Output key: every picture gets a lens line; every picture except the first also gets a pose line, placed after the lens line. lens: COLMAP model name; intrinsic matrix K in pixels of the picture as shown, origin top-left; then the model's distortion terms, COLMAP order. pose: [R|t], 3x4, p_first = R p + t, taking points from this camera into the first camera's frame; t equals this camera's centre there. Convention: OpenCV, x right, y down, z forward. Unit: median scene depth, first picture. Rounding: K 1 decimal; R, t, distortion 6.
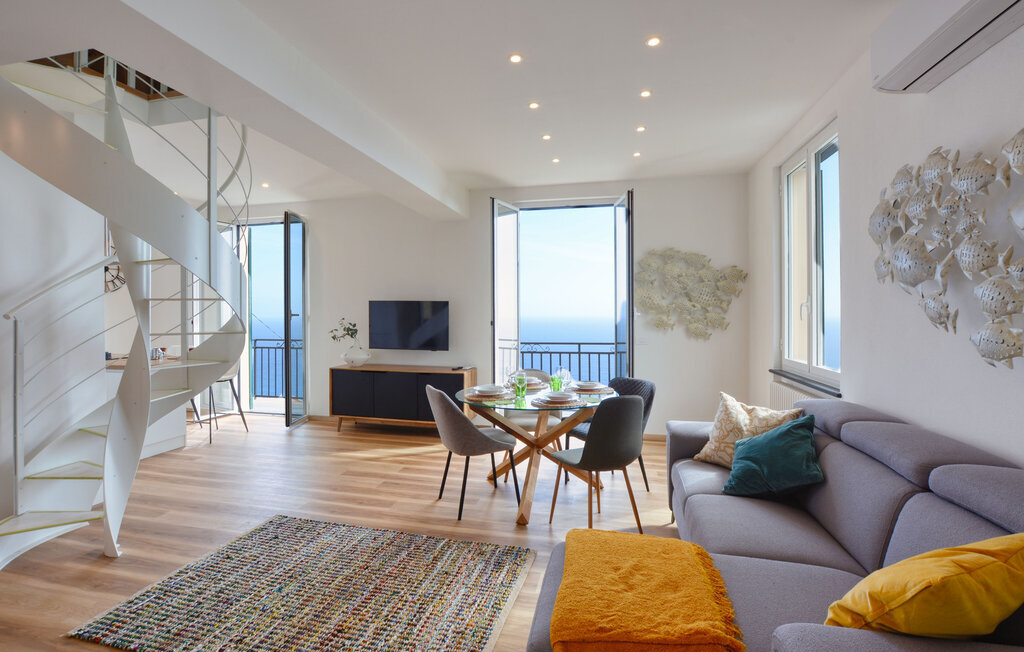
lens RADIAL K [[460.6, 0, 497.6], [0, 460.6, 314.2], [0, 0, 1]] dist [-0.028496, 0.002636]
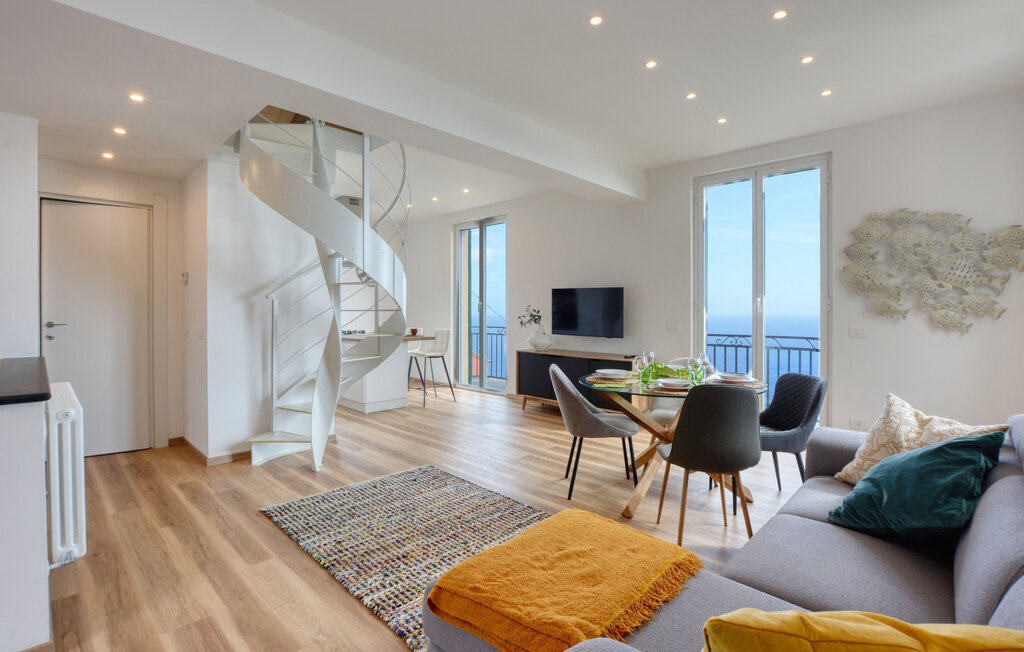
lens RADIAL K [[460.6, 0, 519.1], [0, 460.6, 316.0], [0, 0, 1]] dist [-0.028496, 0.002636]
pose [[0.866807, 0.008904, -0.498565, 0.250733], [-0.005083, 0.999946, 0.009022, 0.032601], [0.498618, -0.005287, 0.866806, 0.065197]]
